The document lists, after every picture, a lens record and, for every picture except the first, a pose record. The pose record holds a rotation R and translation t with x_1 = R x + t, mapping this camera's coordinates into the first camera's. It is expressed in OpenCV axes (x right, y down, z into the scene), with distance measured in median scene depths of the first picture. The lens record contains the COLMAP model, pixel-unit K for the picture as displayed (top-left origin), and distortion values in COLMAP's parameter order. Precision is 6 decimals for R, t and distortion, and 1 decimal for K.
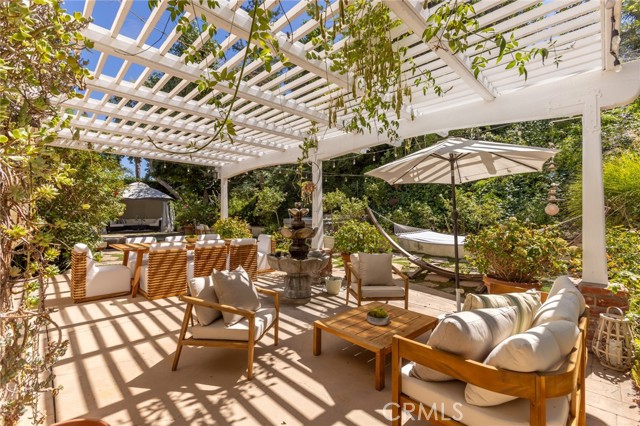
lens RADIAL K [[287.2, 0, 322.6], [0, 287.2, 212.7], [0, 0, 1]] dist [-0.001044, 0.002296]
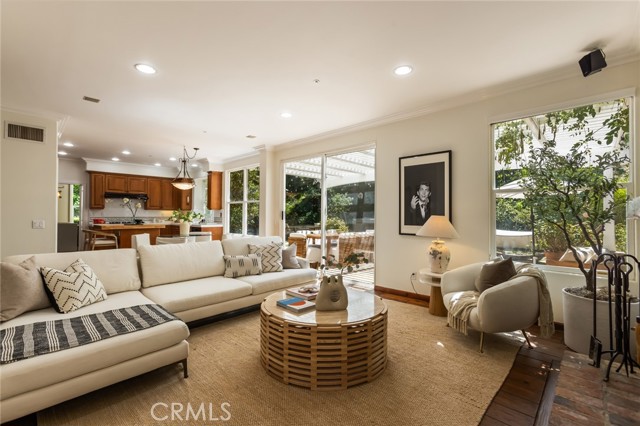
lens RADIAL K [[287.2, 0, 318.6], [0, 287.2, 211.7], [0, 0, 1]] dist [-0.001044, 0.002296]
pose [[0.999764, 0.007091, 0.020512, -0.564719], [-0.006969, 0.999958, -0.006005, -0.002267], [-0.020553, 0.005861, 0.999772, -0.468702]]
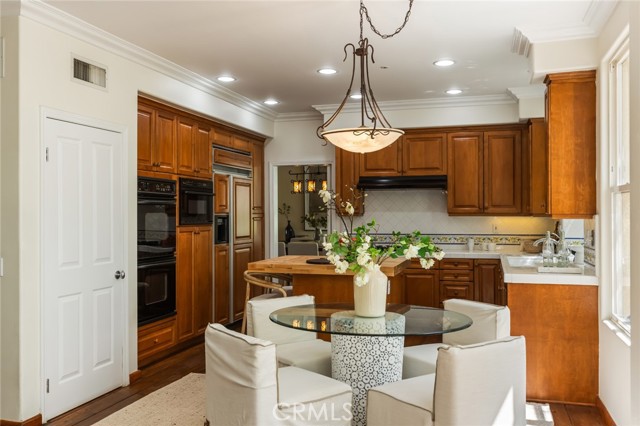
lens RADIAL K [[581.6, 0, 320.0], [0, 581.6, 209.7], [0, 0, 1]] dist [0.008884, 0.000000]
pose [[0.469938, -0.004594, -0.882687, -0.531084], [0.005153, 0.999984, -0.002461, -0.025514], [0.882684, -0.003392, 0.469954, 0.263494]]
